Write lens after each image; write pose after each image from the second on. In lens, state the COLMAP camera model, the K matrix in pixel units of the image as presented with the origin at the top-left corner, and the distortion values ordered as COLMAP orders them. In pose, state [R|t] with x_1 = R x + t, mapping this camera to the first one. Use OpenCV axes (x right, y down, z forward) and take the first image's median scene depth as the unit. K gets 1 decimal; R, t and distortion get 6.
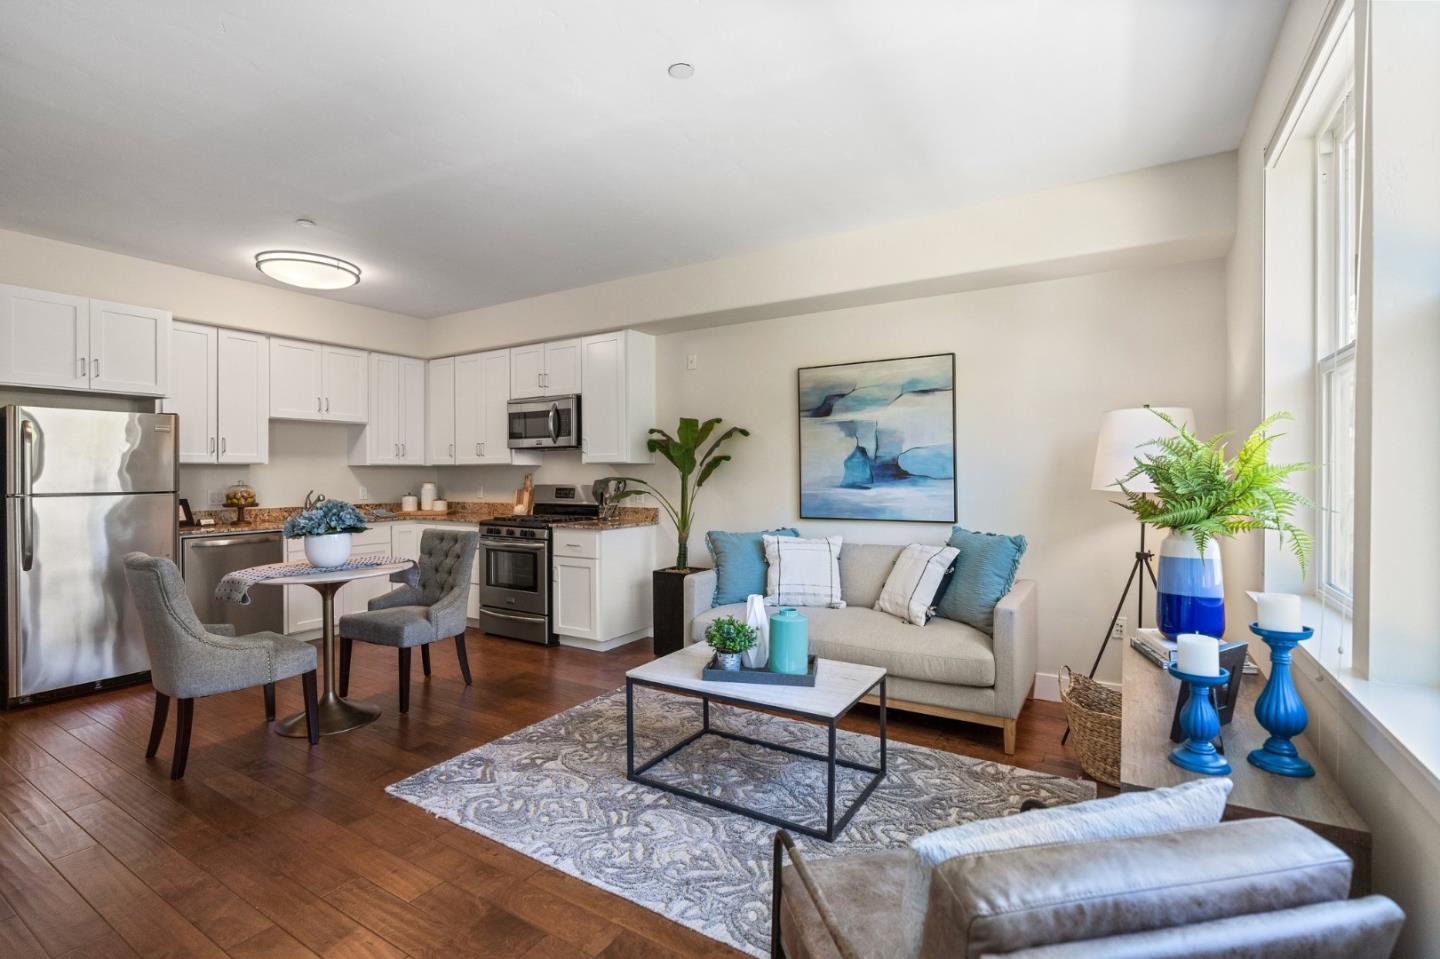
lens RADIAL K [[657.7, 0, 724.5], [0, 657.7, 475.8], [0, 0, 1]] dist [-0.015950, 0.001100]
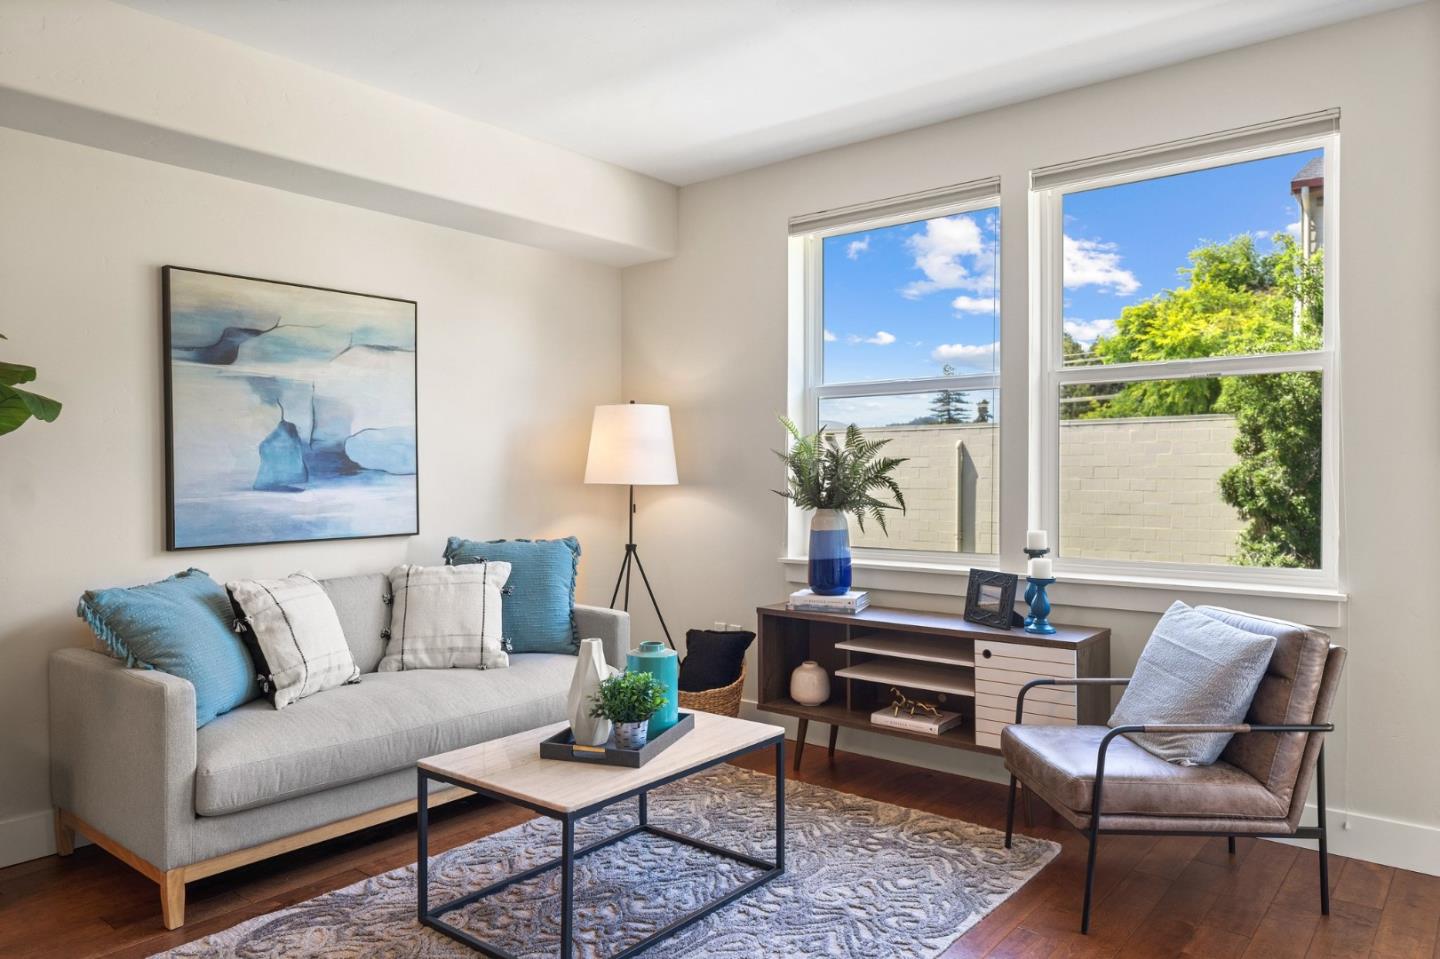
lens RADIAL K [[960.2, 0, 716.8], [0, 960.2, 478.9], [0, 0, 1]] dist [-0.003983, -0.001089]
pose [[0.141152, -0.003085, 0.989983, -0.620642], [0.006459, 0.999977, 0.002195, 0.008920], [-0.989967, 0.006084, 0.141169, 0.487924]]
